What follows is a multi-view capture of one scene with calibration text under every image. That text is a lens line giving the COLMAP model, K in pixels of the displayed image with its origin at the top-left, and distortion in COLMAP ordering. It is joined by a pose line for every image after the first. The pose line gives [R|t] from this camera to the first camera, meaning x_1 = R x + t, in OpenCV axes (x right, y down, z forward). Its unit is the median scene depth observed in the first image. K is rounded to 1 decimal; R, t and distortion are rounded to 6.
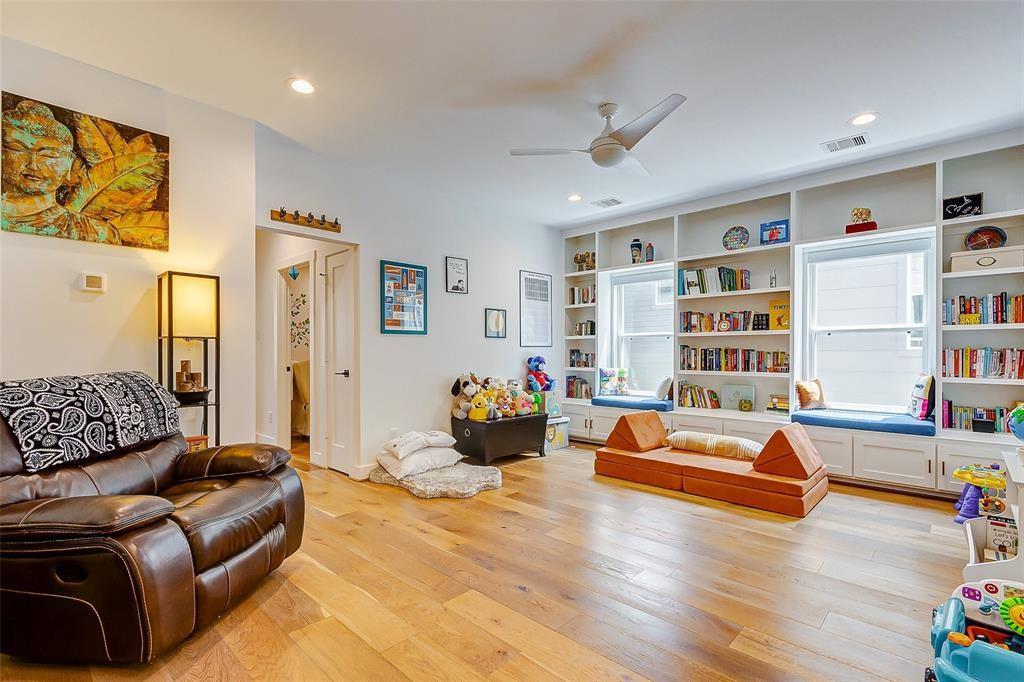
lens RADIAL K [[448.6, 0, 512.9], [0, 448.6, 352.7], [0, 0, 1]] dist [0.001757, 0.000049]
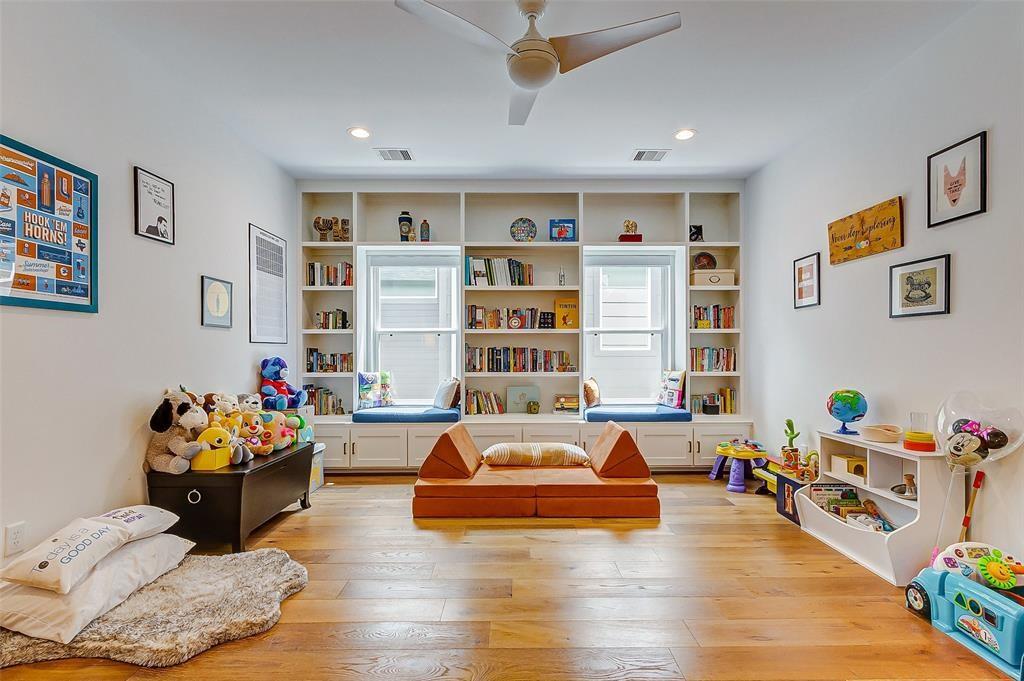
lens RADIAL K [[473.3, 0, 505.9], [0, 473.3, 352.4], [0, 0, 1]] dist [0.001970, -0.000065]
pose [[0.735218, 0.001098, 0.677830, -0.216084], [0.002491, 0.999988, -0.004321, 0.005331], [-0.677827, 0.004866, 0.735206, 0.319999]]
